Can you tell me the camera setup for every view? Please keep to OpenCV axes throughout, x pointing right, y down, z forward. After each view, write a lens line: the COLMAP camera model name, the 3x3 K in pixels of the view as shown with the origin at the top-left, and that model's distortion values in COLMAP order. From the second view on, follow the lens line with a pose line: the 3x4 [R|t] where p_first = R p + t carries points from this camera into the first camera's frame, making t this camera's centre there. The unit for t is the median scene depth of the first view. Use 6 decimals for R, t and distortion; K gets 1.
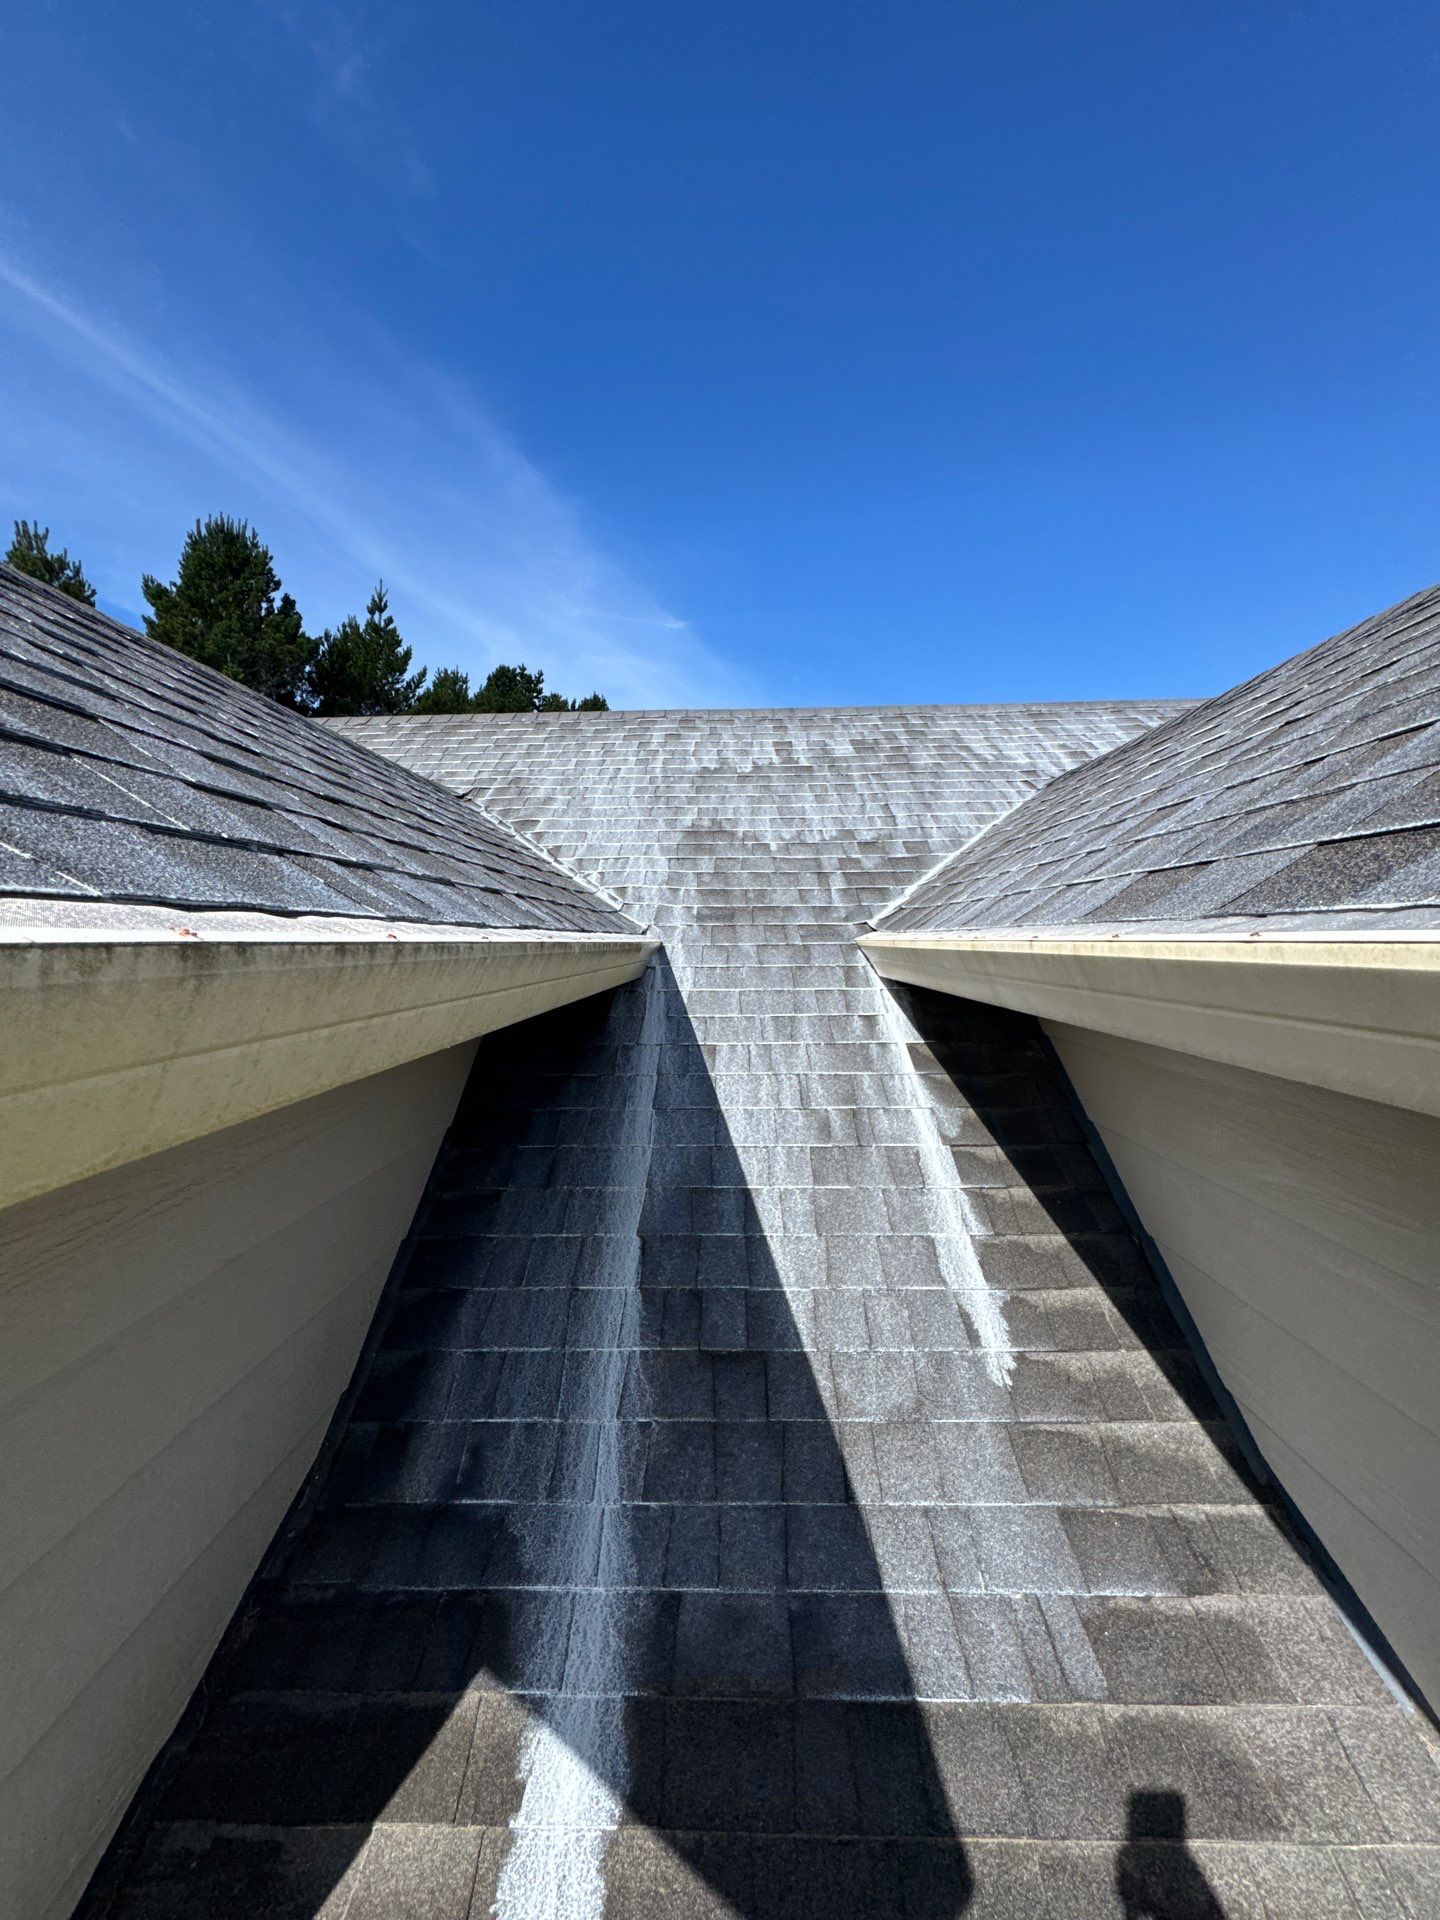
lens RADIAL K [[764.8, 0, 716.3], [0, 764.8, 966.3], [0, 0, 1]] dist [-0.003033, 0.000551]
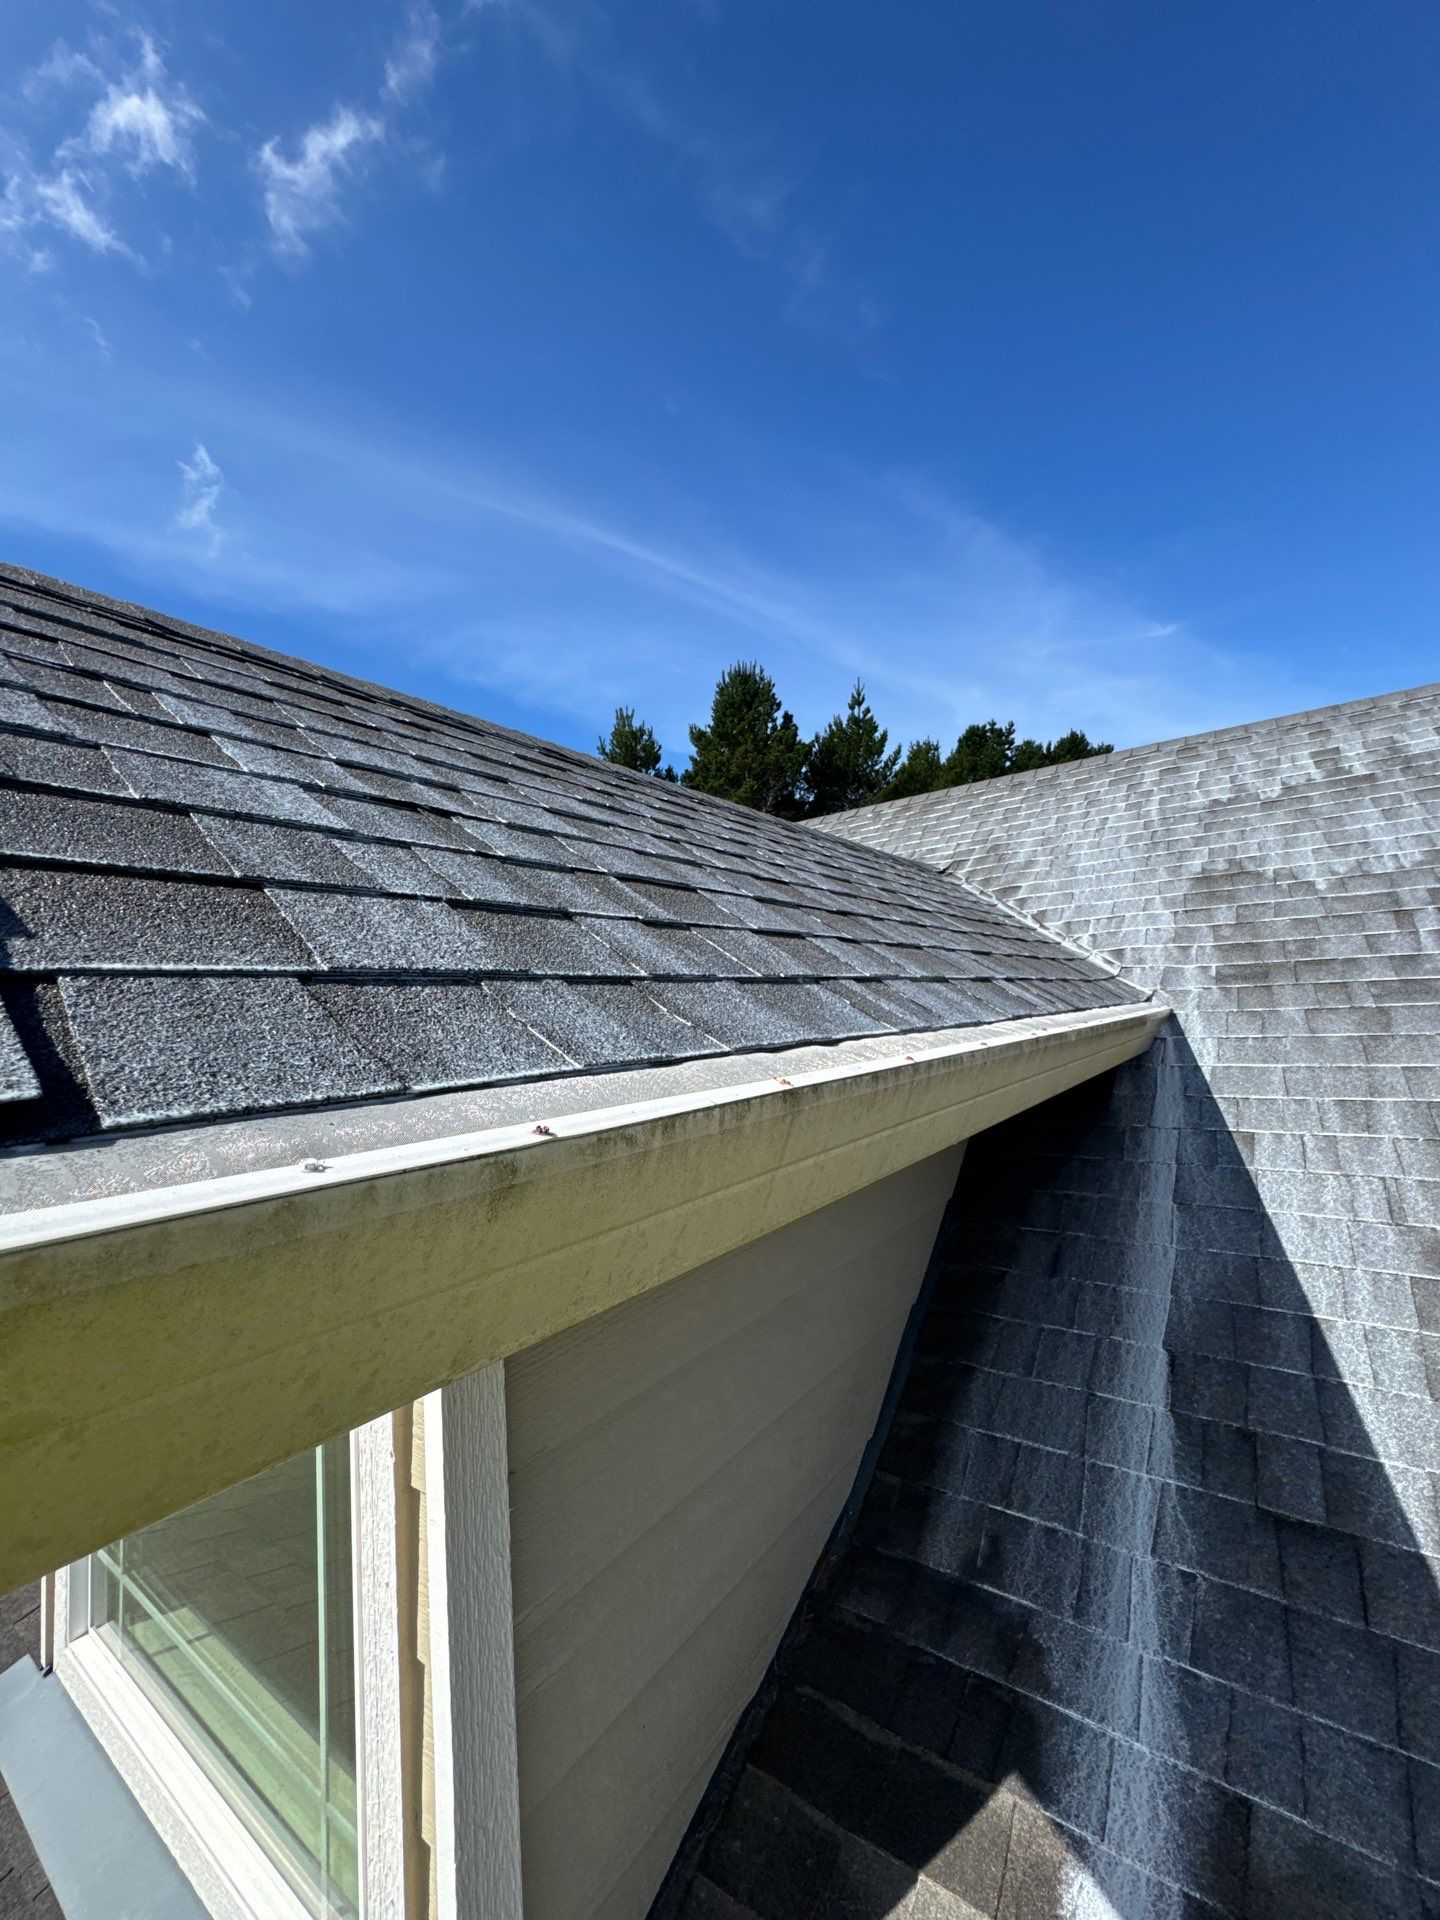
lens RADIAL K [[764.8, 0, 720.6], [0, 764.8, 956.3], [0, 0, 1]] dist [-0.003033, 0.000551]
pose [[0.821513, -0.067370, -0.566196, 0.008118], [0.020169, 0.995807, -0.089223, -0.036373], [0.569833, 0.061878, 0.819428, -0.060881]]
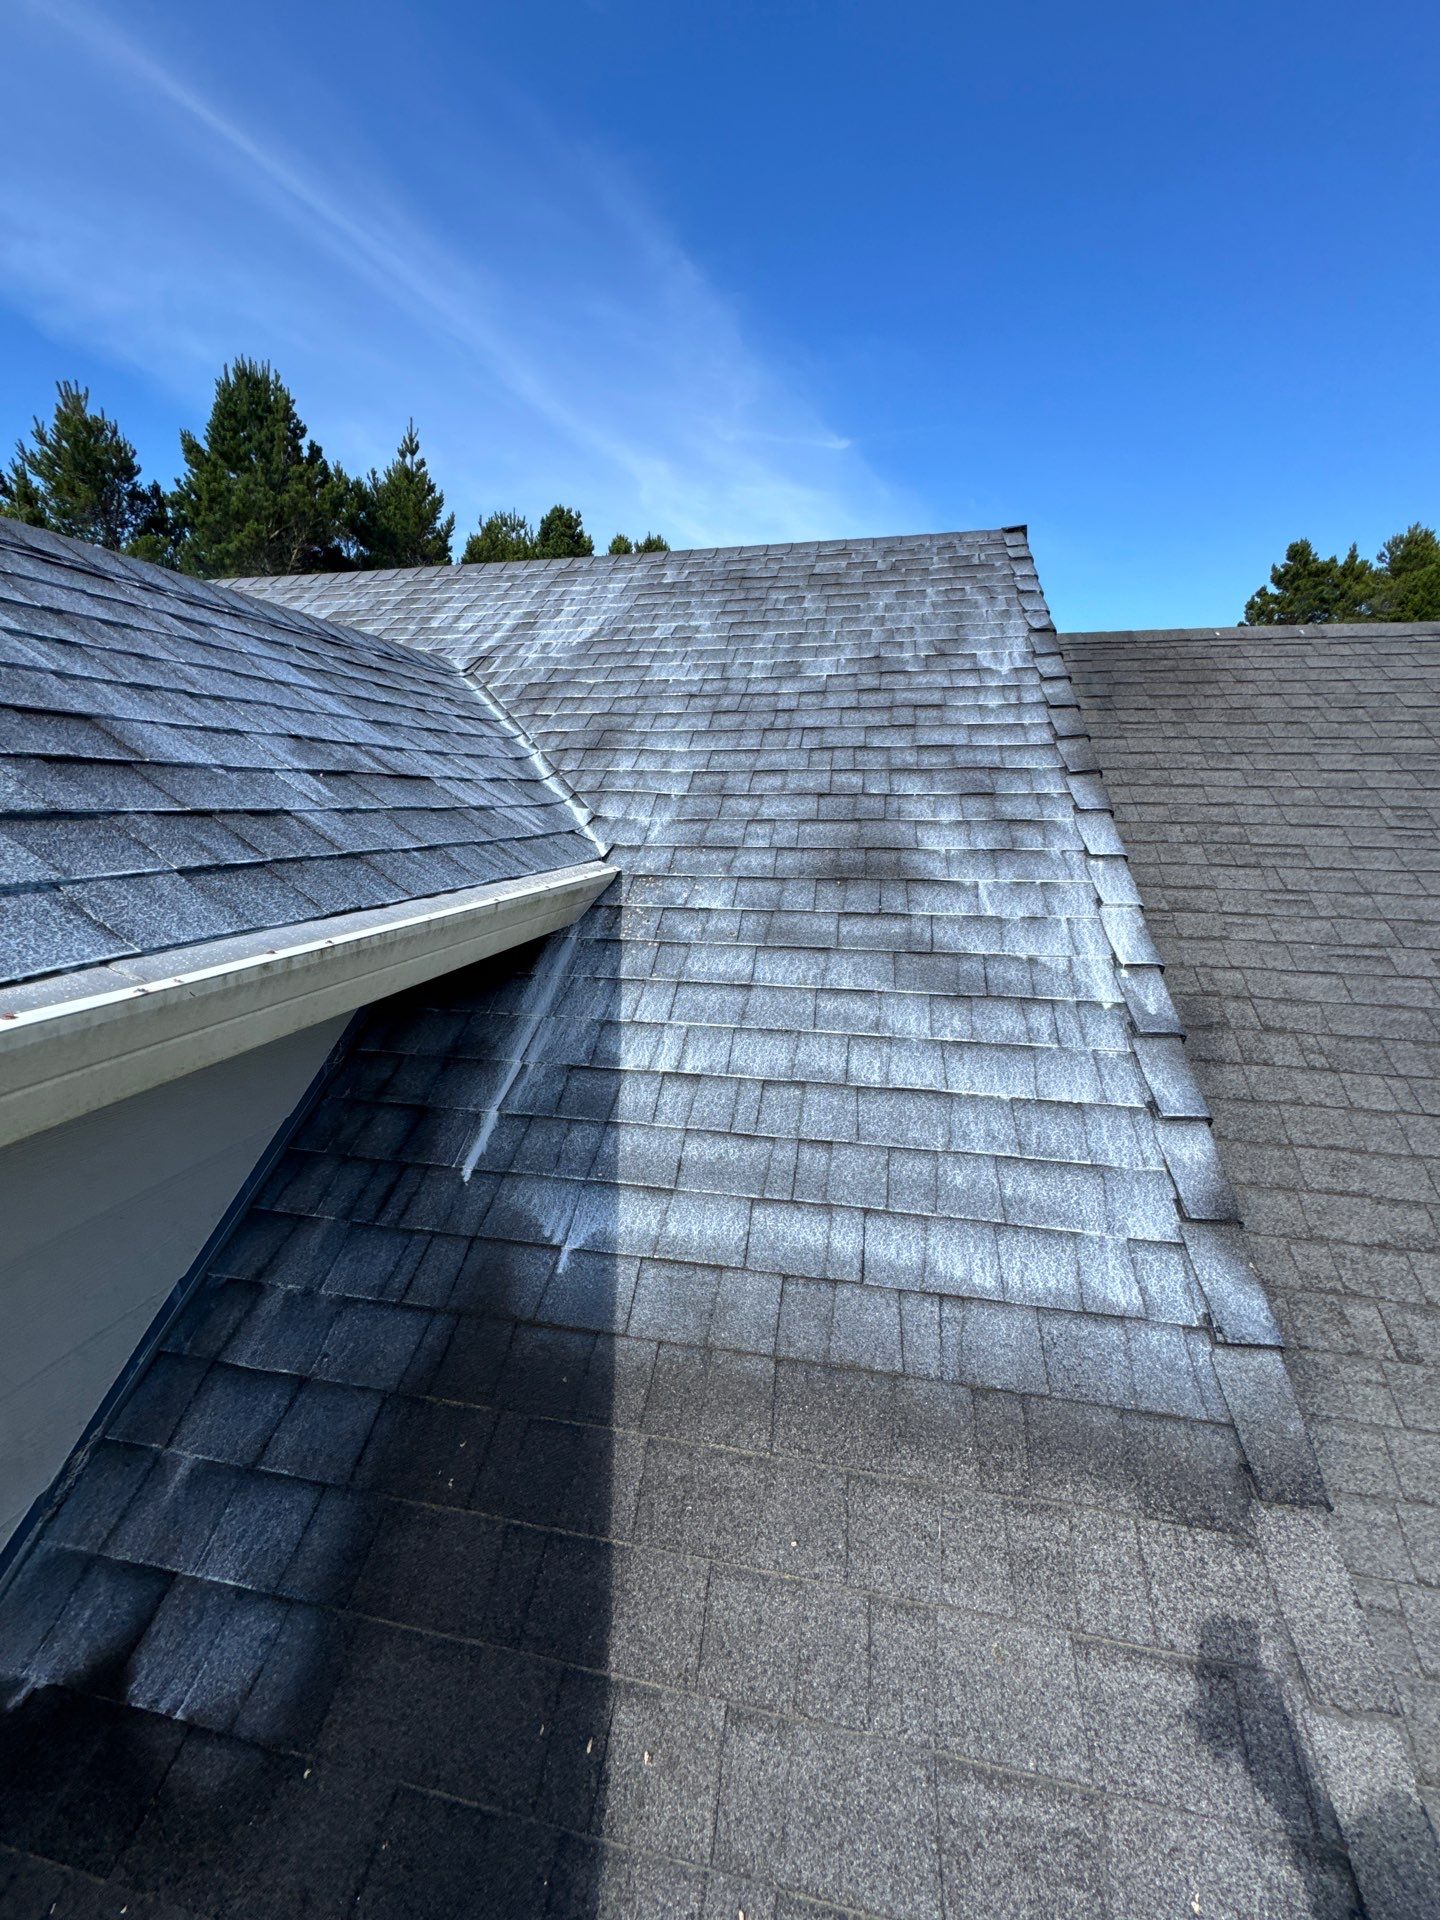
lens RADIAL K [[764.8, 0, 721.3], [0, 764.8, 959.6], [0, 0, 1]] dist [-0.003033, 0.000551]
pose [[0.983085, 0.053896, -0.175041, 1.311767], [-0.023268, 0.984731, 0.172521, -0.033393], [0.181666, -0.165529, 0.969328, 0.131604]]
